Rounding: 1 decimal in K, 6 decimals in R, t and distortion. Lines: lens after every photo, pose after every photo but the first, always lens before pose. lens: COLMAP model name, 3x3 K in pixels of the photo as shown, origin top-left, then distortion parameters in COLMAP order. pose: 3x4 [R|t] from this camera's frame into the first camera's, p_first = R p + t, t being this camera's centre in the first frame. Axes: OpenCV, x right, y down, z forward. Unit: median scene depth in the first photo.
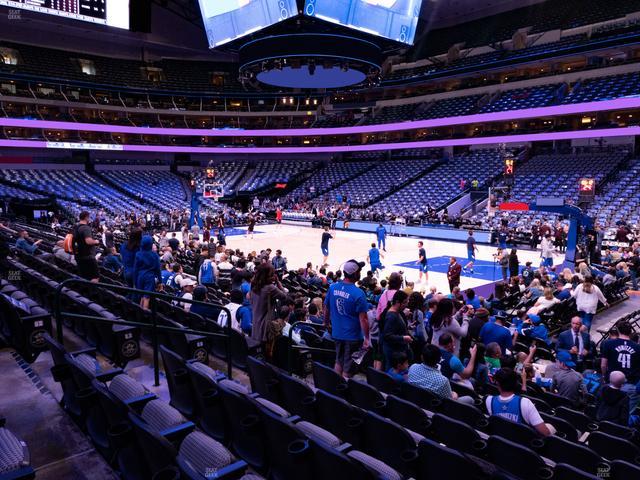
lens RADIAL K [[499.4, 0, 322.9], [0, 499.4, 240.4], [0, 0, 1]] dist [-0.030550, 0.031067]
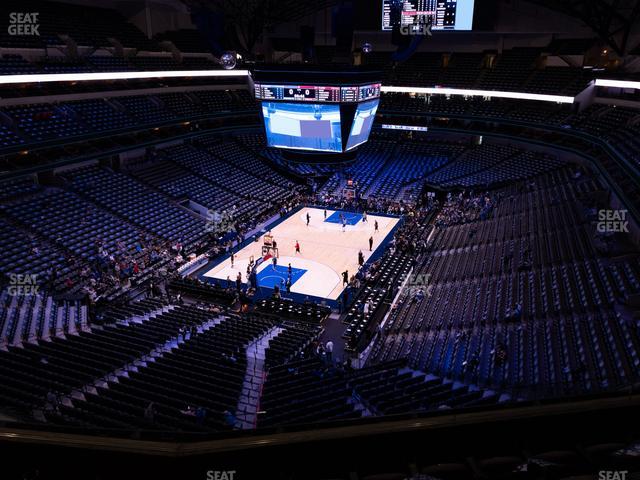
lens RADIAL K [[496.1, 0, 322.2], [0, 496.1, 235.7], [0, 0, 1]] dist [-0.001669, 0.004706]
pose [[0.455313, 0.307135, -0.835678, 0.790150], [-0.124269, 0.951350, 0.281941, -0.278630], [0.881616, -0.024522, 0.471329, 0.055747]]
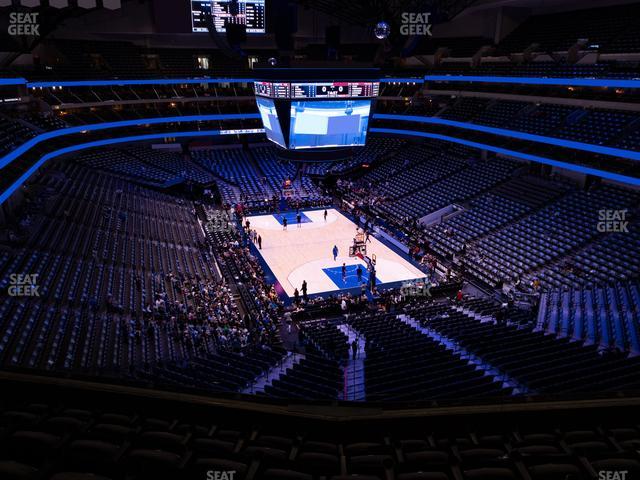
lens RADIAL K [[500.8, 0, 324.4], [0, 500.8, 243.8], [0, 0, 1]] dist [-0.045457, 0.051146]
pose [[0.922404, 0.133338, -0.362480, 0.353002], [-0.053066, 0.973369, 0.223016, -0.206644], [0.382564, -0.186475, 0.904915, -0.359251]]
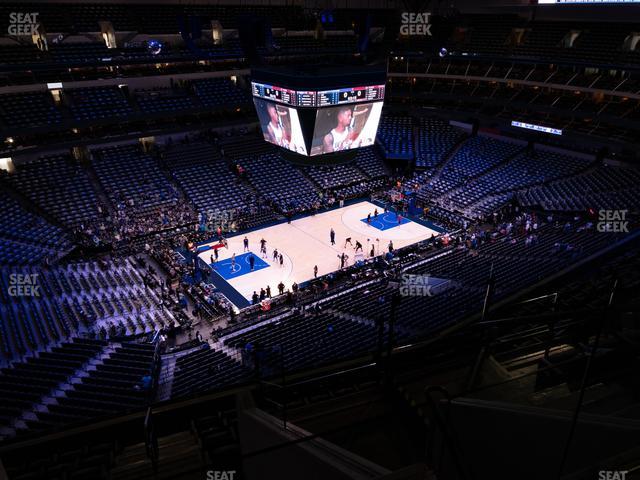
lens RADIAL K [[500.8, 0, 324.4], [0, 500.8, 243.8], [0, 0, 1]] dist [-0.045457, 0.051146]
pose [[-0.105365, 0.425376, -0.898862, 0.858575], [-0.122909, 0.891393, 0.436248, -0.410713], [0.986809, 0.156443, -0.041639, 0.551533]]
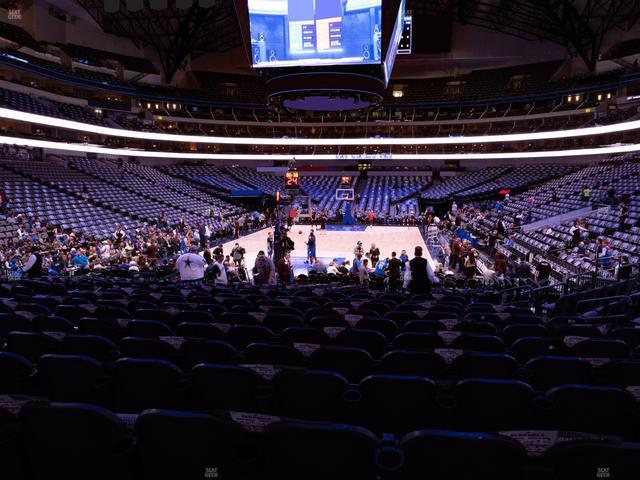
lens RADIAL K [[499.4, 0, 322.9], [0, 499.4, 240.4], [0, 0, 1]] dist [-0.030550, 0.031067]
pose [[0.635526, 0.095936, -0.766096, 0.451089], [-0.100114, 0.994113, 0.041438, -0.020465], [0.765561, 0.050362, 0.641389, 0.111320]]
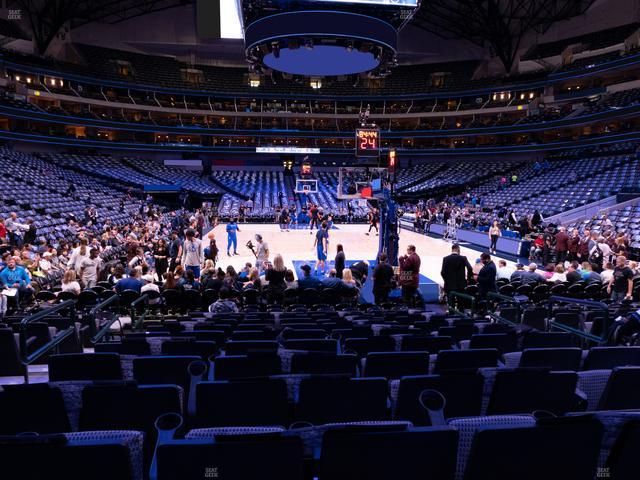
lens RADIAL K [[500.8, 0, 324.4], [0, 500.8, 243.8], [0, 0, 1]] dist [-0.045457, 0.051146]
pose [[0.813053, 0.076499, -0.577142, 0.263655], [-0.085500, 0.996271, 0.011606, 0.002324], [0.575878, 0.039909, 0.816561, 0.121291]]
